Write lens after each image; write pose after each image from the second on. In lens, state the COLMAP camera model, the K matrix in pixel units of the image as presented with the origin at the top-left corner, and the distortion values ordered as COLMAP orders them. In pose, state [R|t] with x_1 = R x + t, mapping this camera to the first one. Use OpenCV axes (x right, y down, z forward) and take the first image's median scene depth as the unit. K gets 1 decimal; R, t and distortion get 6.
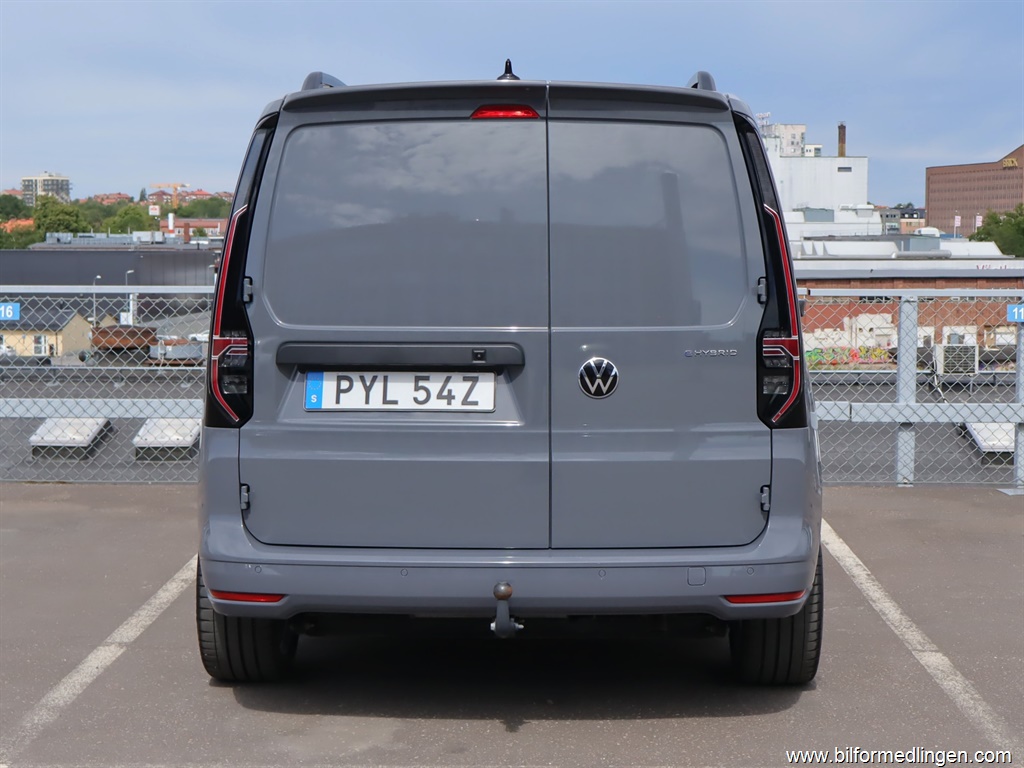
lens RADIAL K [[1646.6, 0, 518.5], [0, 1646.6, 385.7], [0, 0, 1]] dist [-0.031376, 0.000000]
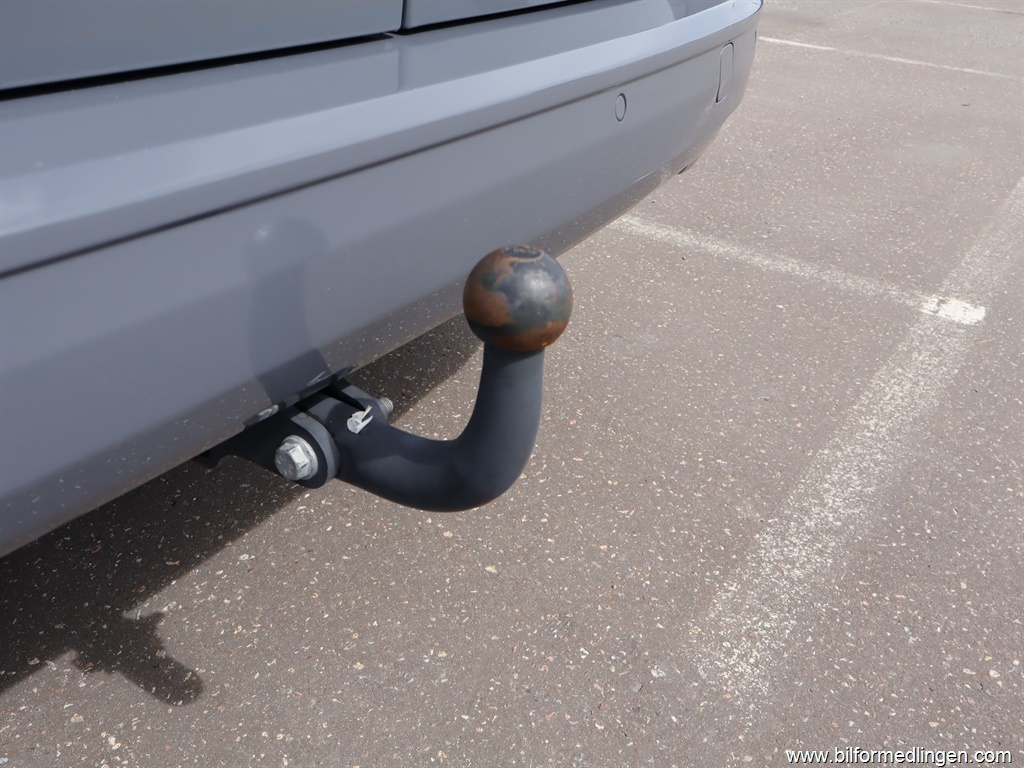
lens RADIAL K [[973.6, 0, 511.1], [0, 973.6, 381.0], [0, 0, 1]] dist [-0.009995, 0.000000]
pose [[0.534324, -0.375611, 0.757241, -0.088931], [0.005318, 0.897323, 0.441342, 0.082748], [-0.845263, -0.231793, 0.481459, 0.909639]]
